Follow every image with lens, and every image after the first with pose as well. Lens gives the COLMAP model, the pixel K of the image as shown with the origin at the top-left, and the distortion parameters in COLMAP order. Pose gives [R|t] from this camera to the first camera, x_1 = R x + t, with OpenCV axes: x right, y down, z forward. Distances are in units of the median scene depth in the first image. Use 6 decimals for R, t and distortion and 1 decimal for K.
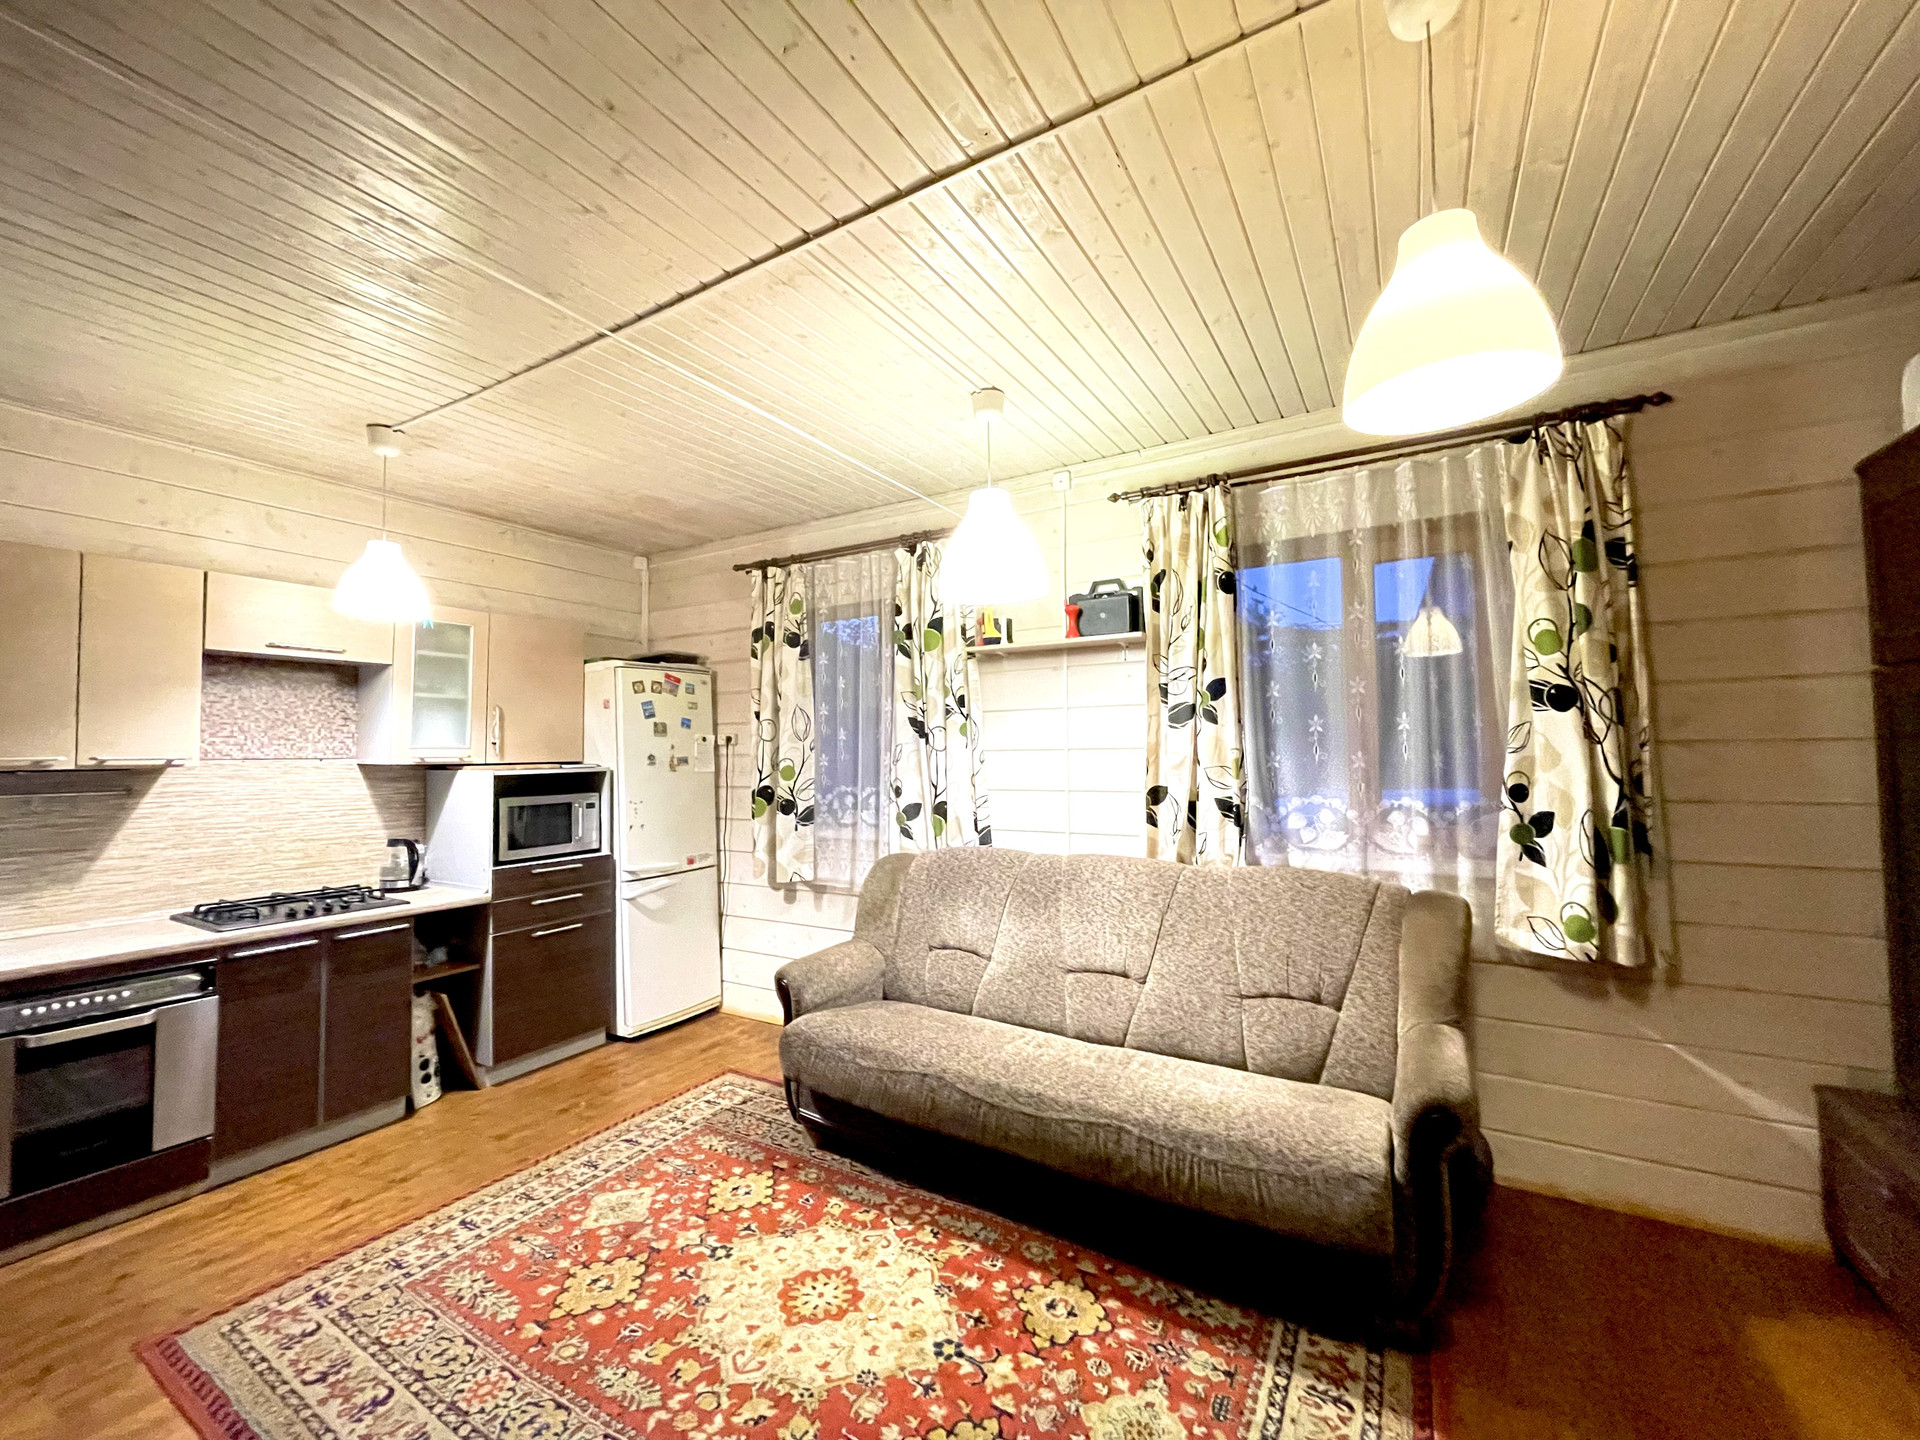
lens RADIAL K [[773.4, 0, 952.9], [0, 773.4, 726.3], [0, 0, 1]] dist [-0.001113, 0.000099]
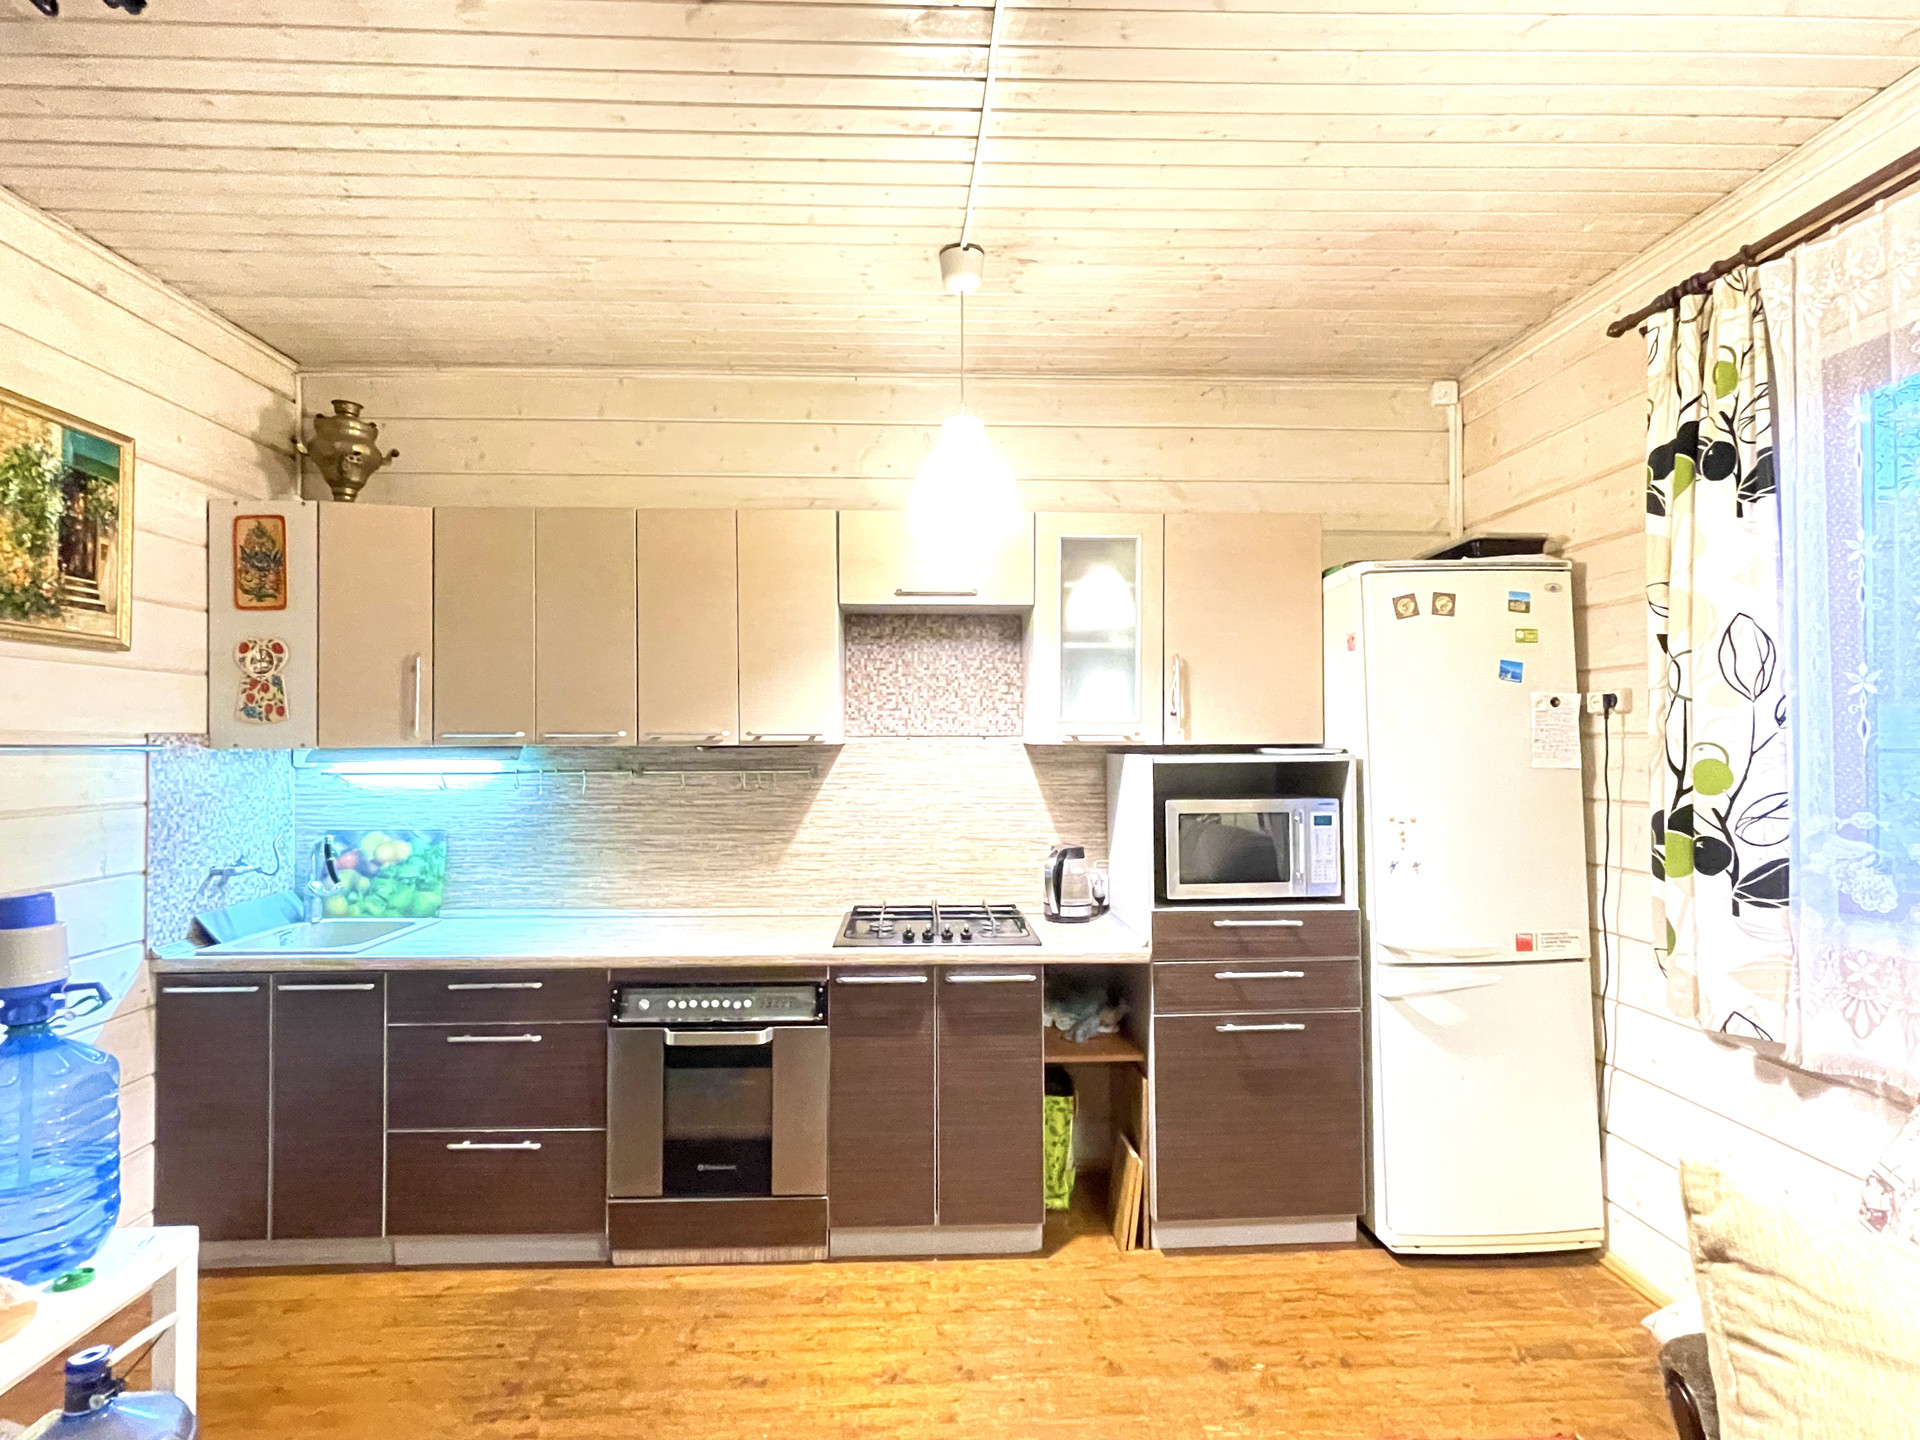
lens RADIAL K [[961.7, 0, 956.4], [0, 961.7, 723.1], [0, 0, 1]] dist [0.001978, -0.000952]
pose [[0.551178, -0.006104, -0.834365, -0.022959], [0.026002, 0.999613, 0.009863, 0.018089], [0.833982, -0.027132, 0.551123, 0.432027]]
